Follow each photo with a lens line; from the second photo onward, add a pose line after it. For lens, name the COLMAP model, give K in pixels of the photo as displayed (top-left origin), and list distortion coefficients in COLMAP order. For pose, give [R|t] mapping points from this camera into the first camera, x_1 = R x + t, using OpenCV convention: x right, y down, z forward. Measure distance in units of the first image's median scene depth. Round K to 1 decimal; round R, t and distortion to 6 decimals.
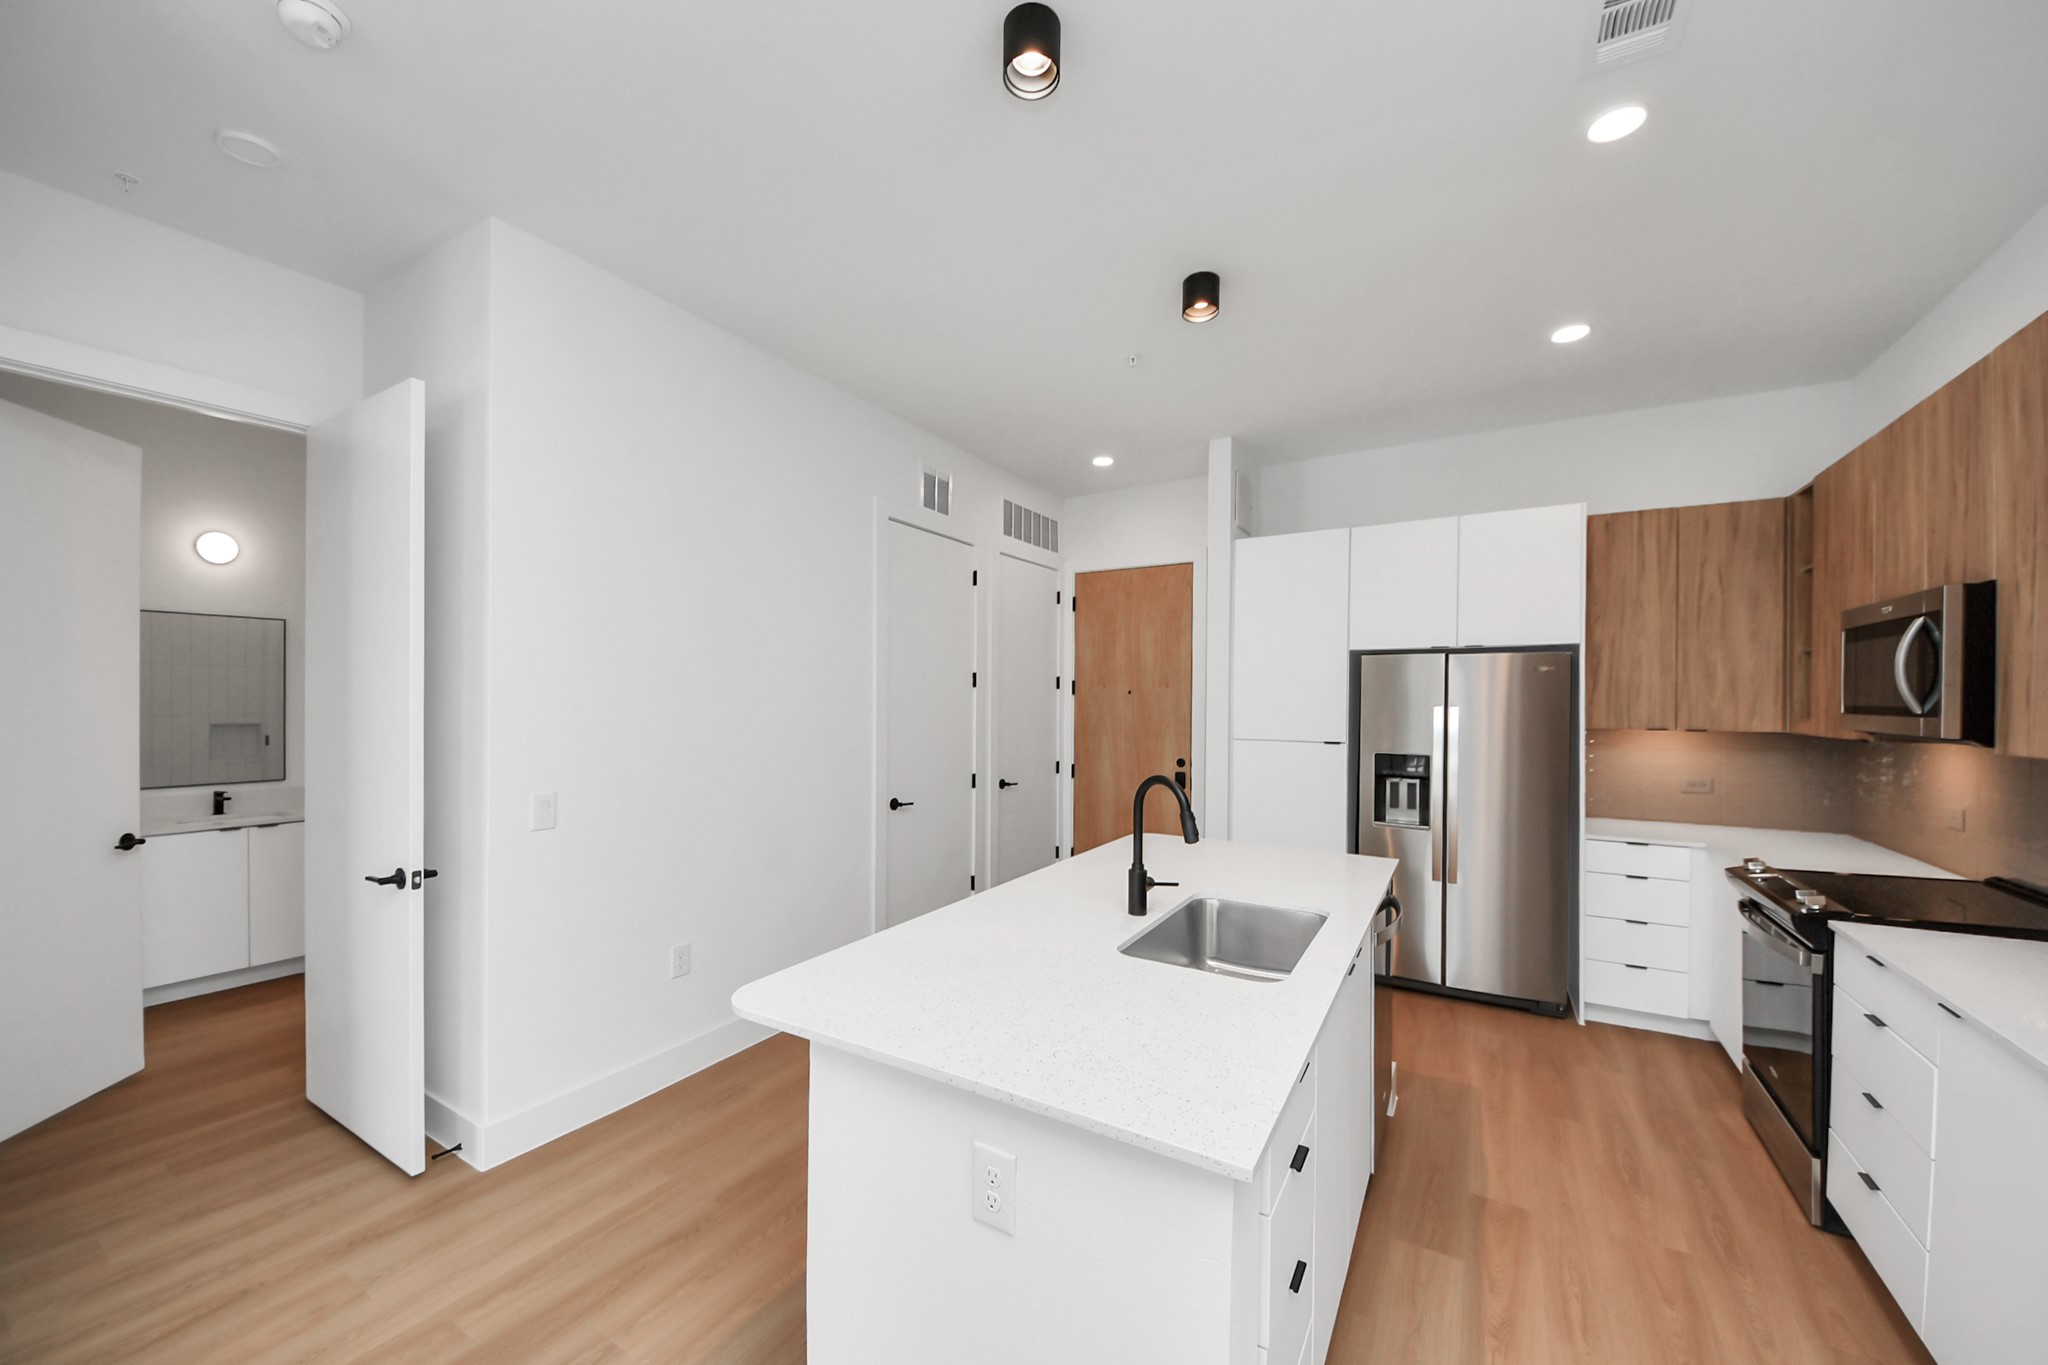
lens RADIAL K [[758.8, 0, 1017.4], [0, 758.8, 701.0], [0, 0, 1]] dist [0.024131, -0.019012]
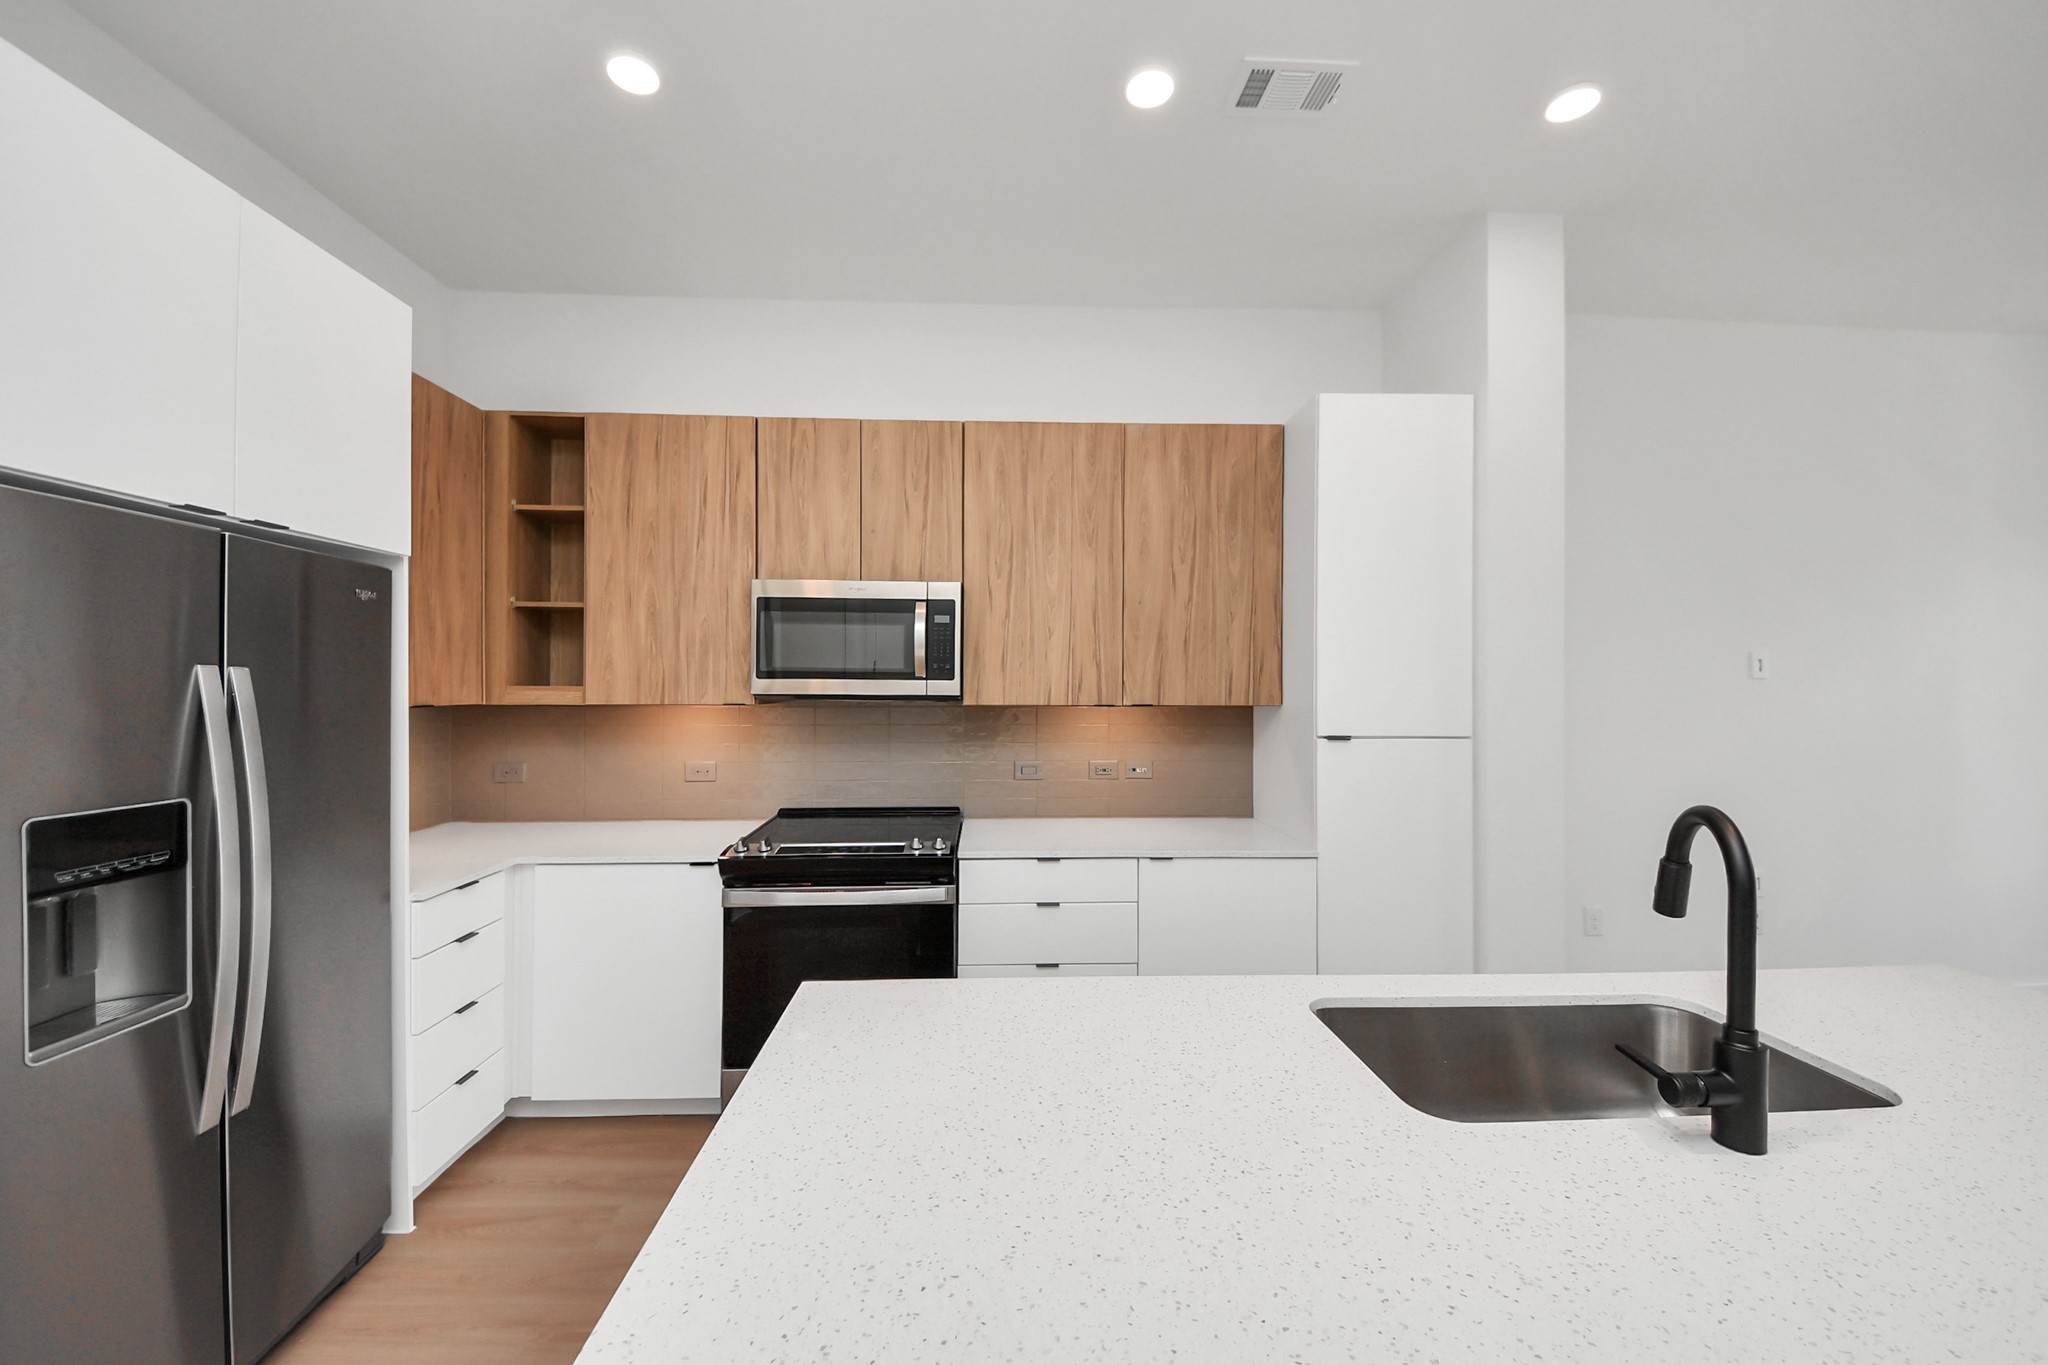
lens RADIAL K [[745.3, 0, 1026.6], [0, 745.3, 688.9], [0, 0, 1]] dist [0.024737, -0.011368]
pose [[-0.565332, -0.010288, 0.824799, 0.030142], [-0.006430, 0.999947, 0.008065, 0.013326], [-0.824838, -0.000744, -0.565368, 0.842291]]
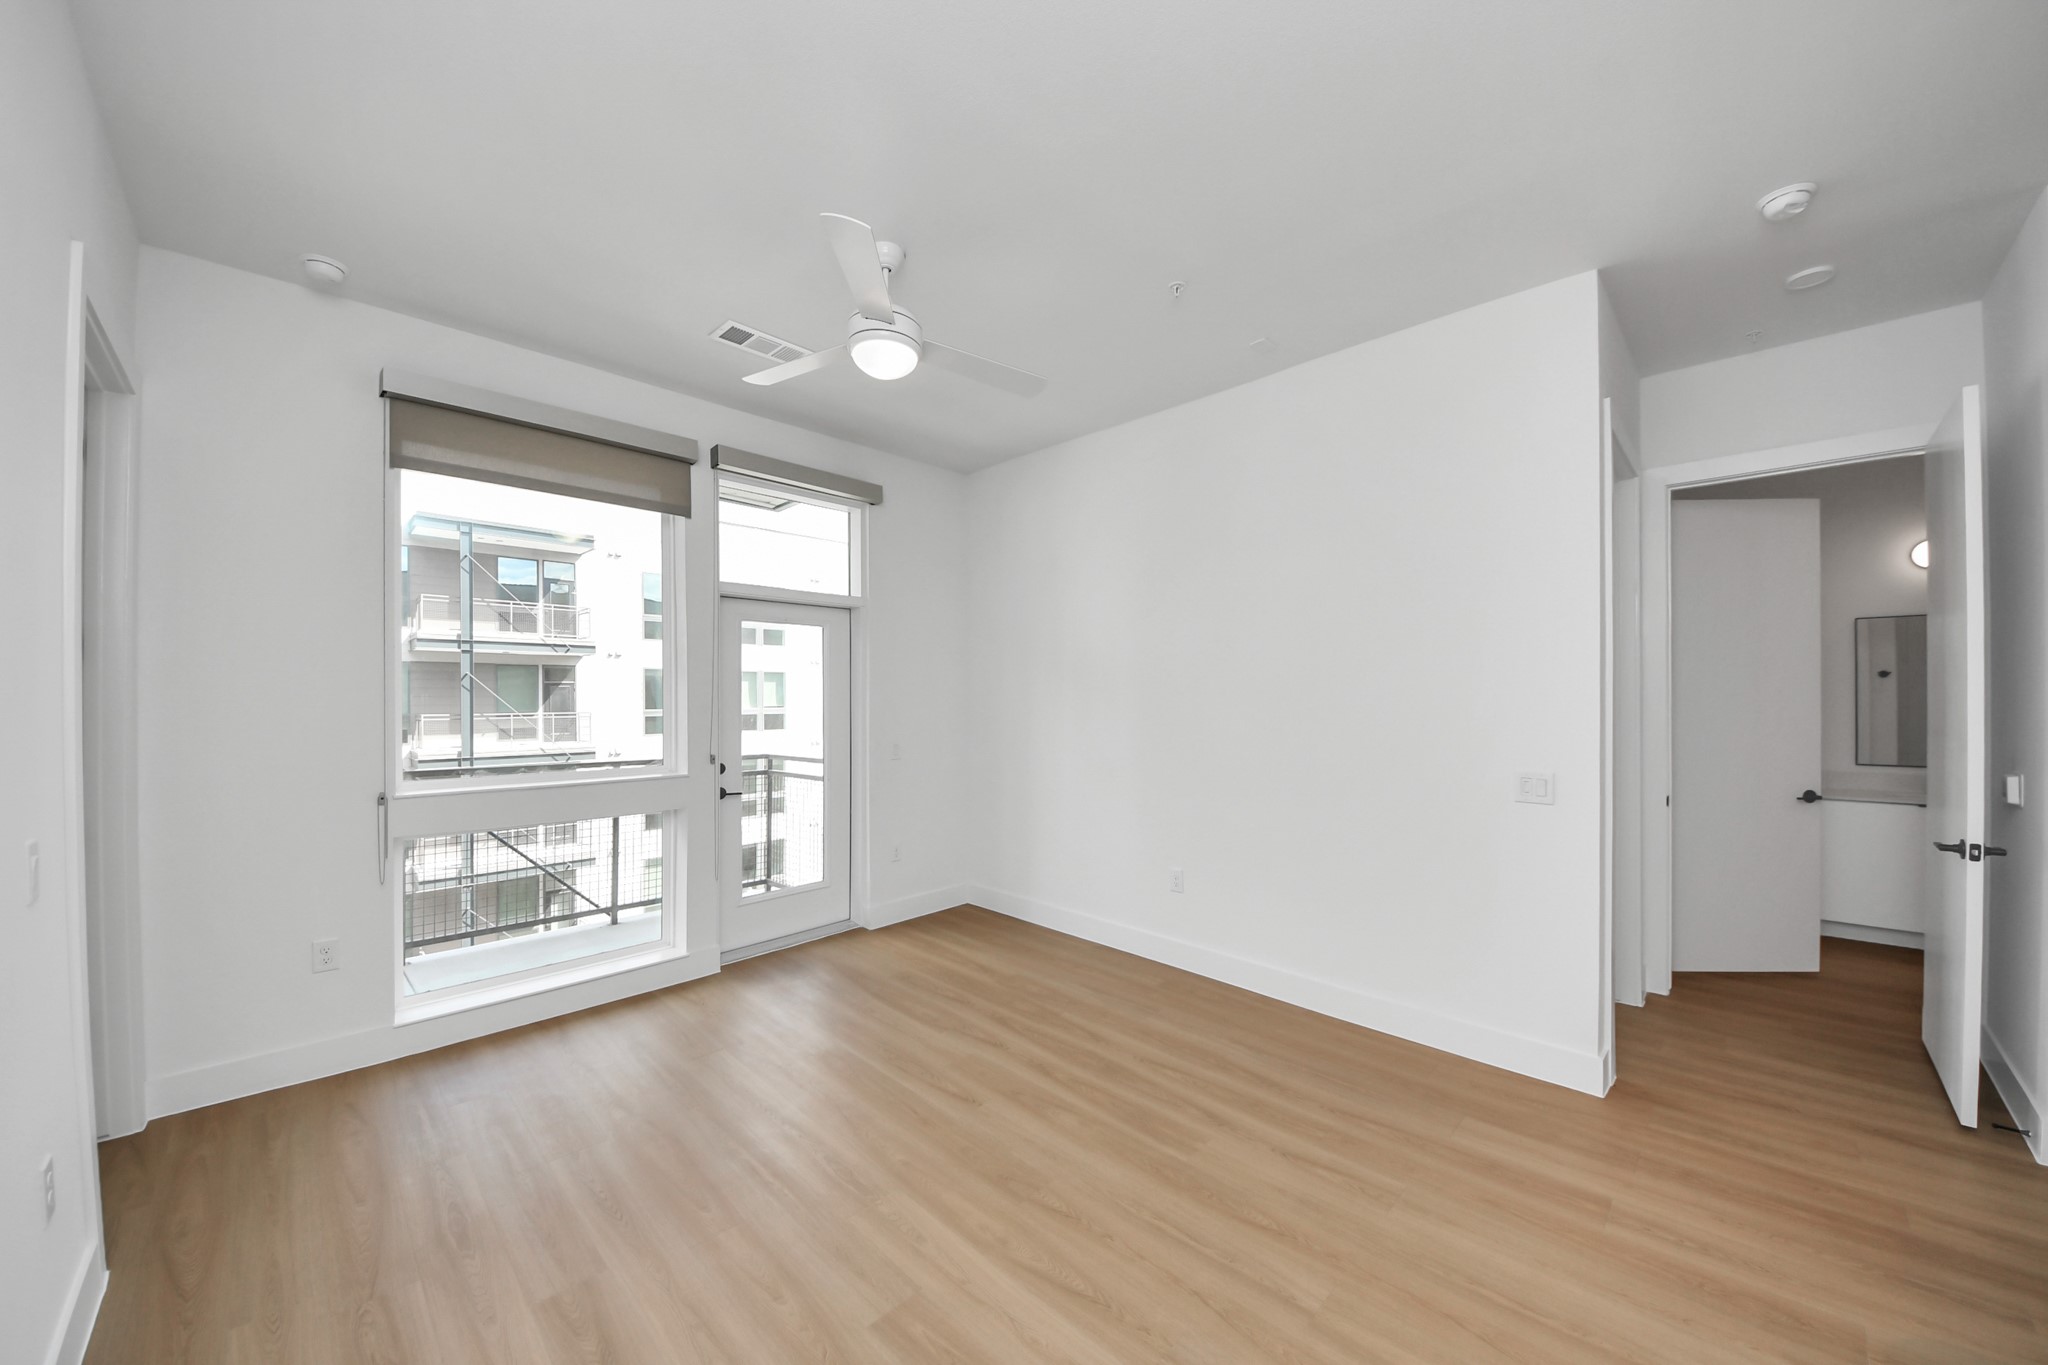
lens RADIAL K [[721.5, 0, 1001.2], [0, 721.5, 692.8], [0, 0, 1]] dist [0.024644, -0.018965]
pose [[-0.248793, -0.008200, -0.968522, 0.310436], [-0.001222, 0.999966, -0.008153, 0.010608], [0.968556, -0.000844, -0.248795, -0.051520]]
